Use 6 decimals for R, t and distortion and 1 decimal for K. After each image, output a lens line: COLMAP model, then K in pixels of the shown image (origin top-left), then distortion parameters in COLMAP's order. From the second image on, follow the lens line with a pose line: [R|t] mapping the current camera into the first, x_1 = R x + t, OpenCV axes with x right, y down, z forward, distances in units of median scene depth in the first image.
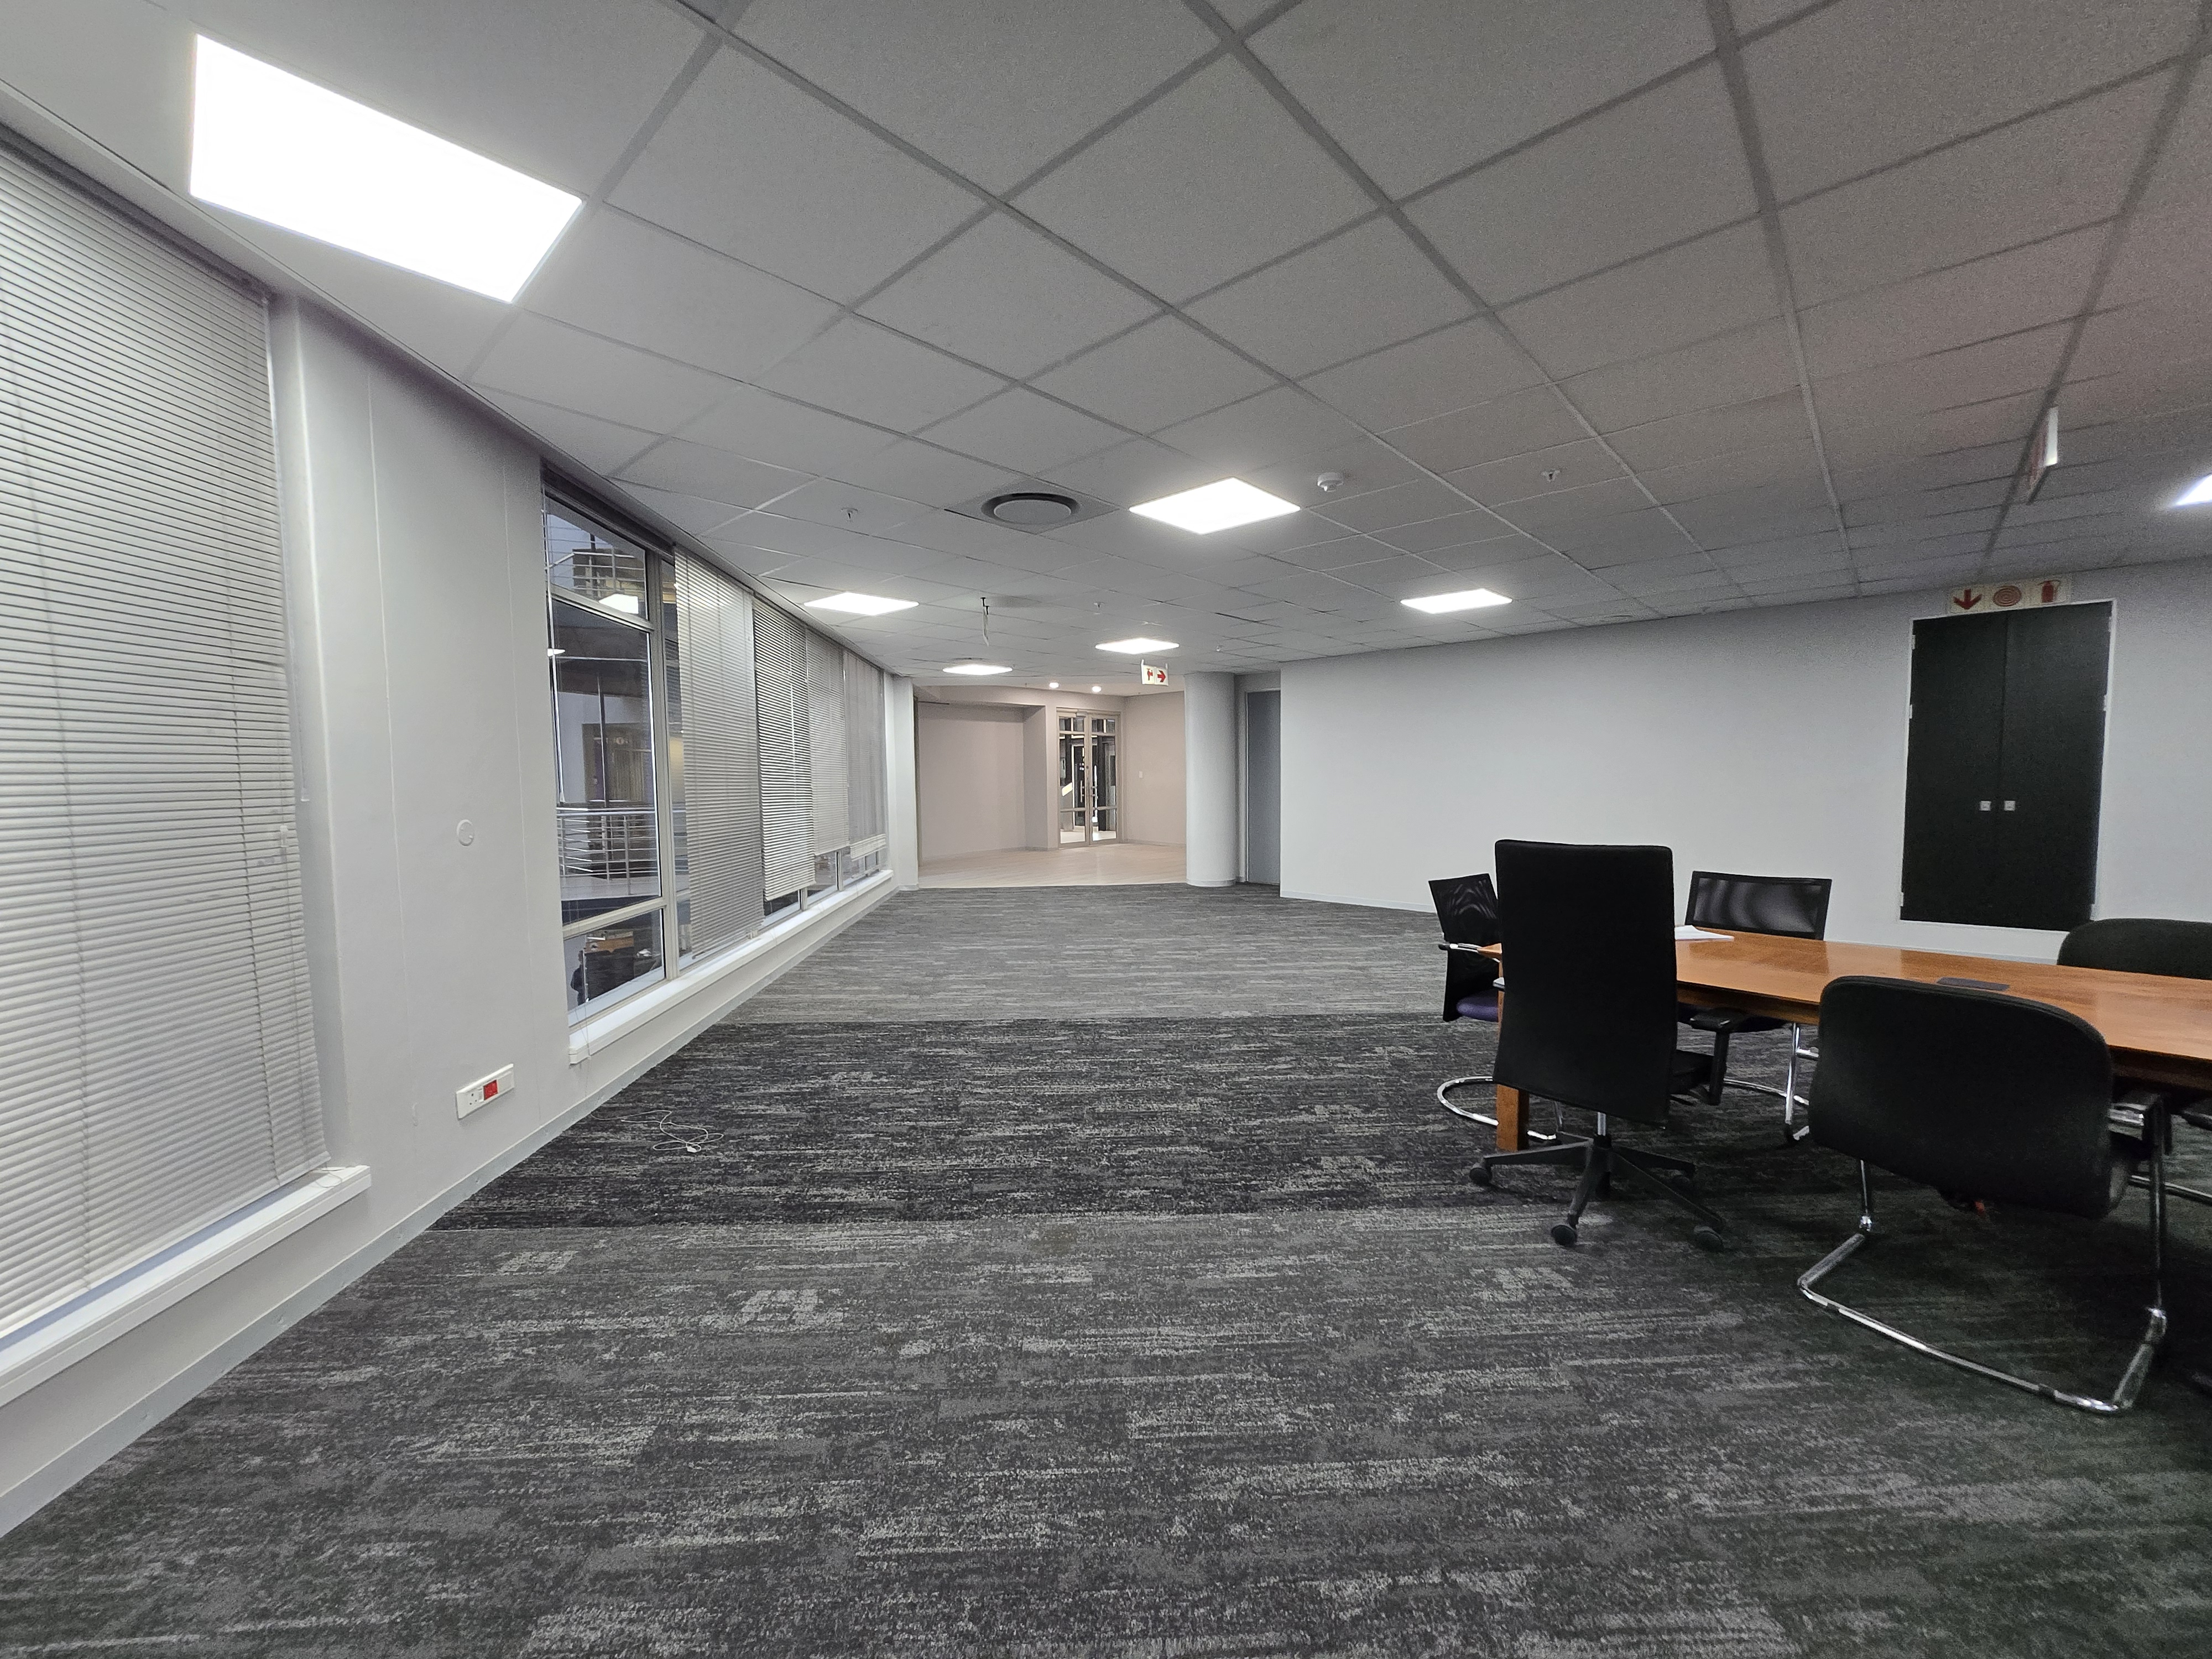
lens RADIAL K [[874.1, 0, 1103.5], [0, 874.1, 839.9], [0, 0, 1]] dist [0.001073, 0.000490]
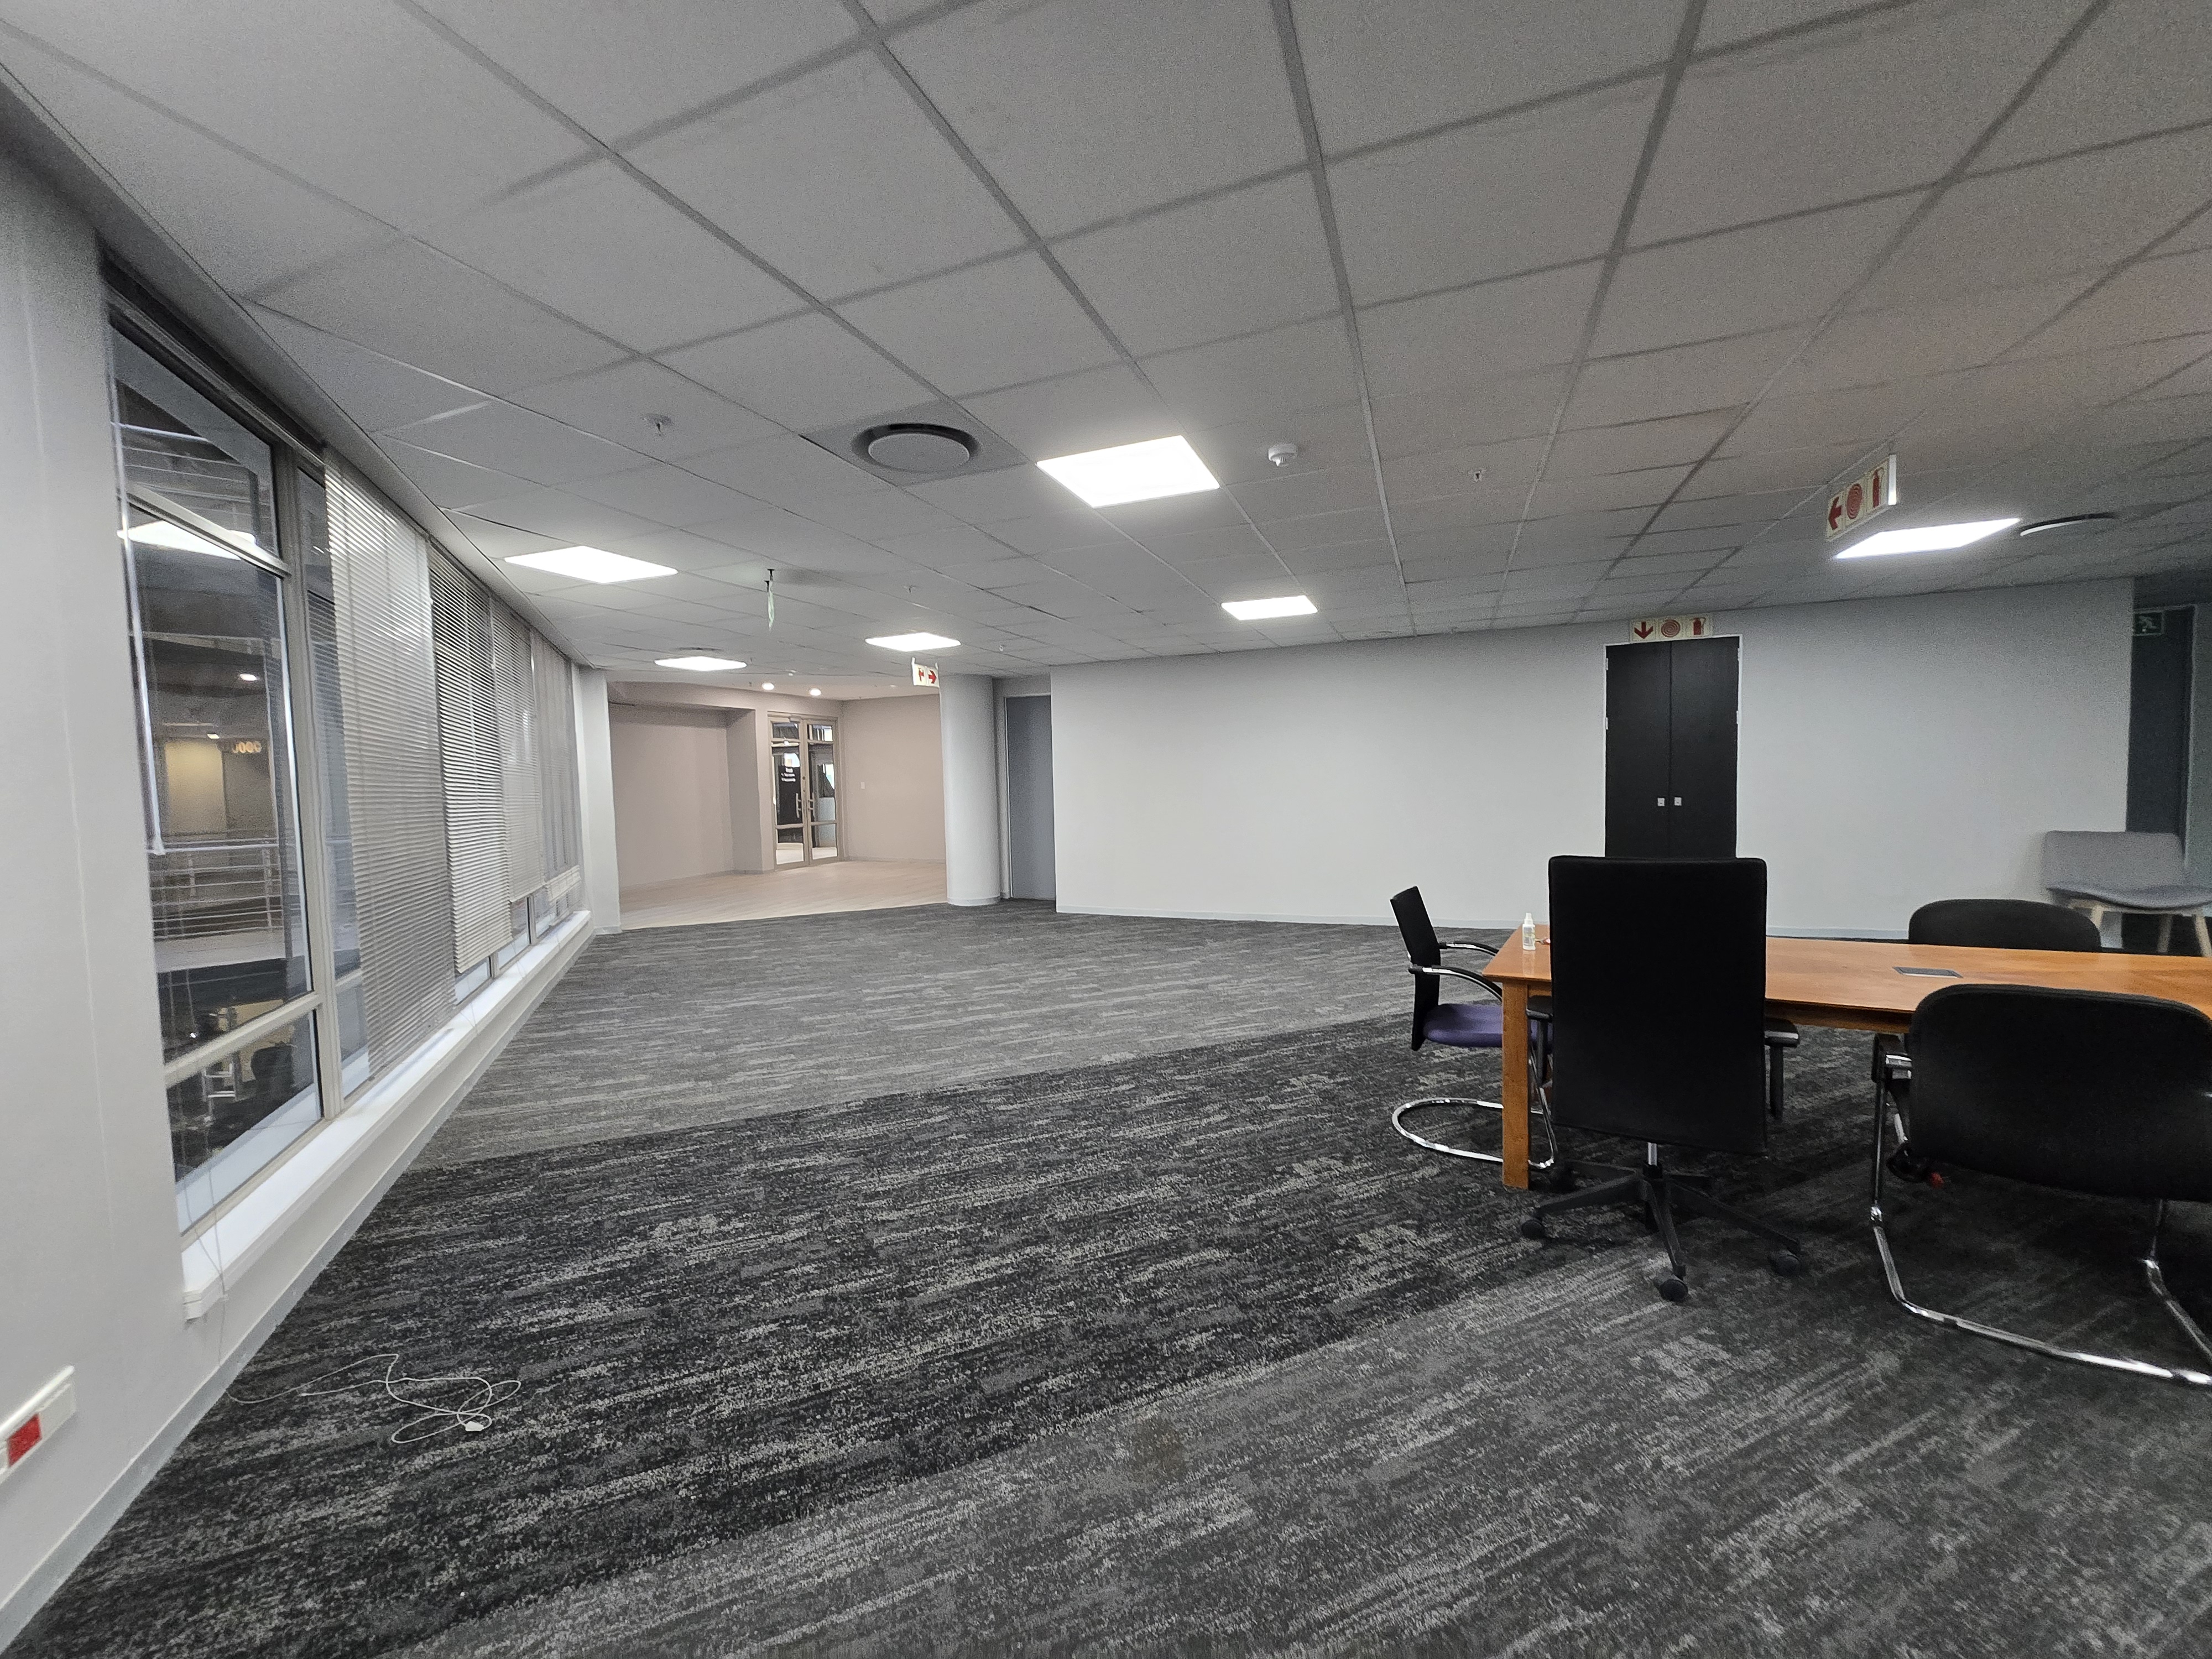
lens RADIAL K [[874.1, 0, 1095.5], [0, 874.1, 831.1], [0, 0, 1]] dist [0.001073, 0.000490]
pose [[0.935383, -0.033599, 0.352038, -0.200866], [0.040471, 0.999106, -0.012179, -0.021808], [-0.351314, 0.025639, 0.935907, 0.207516]]
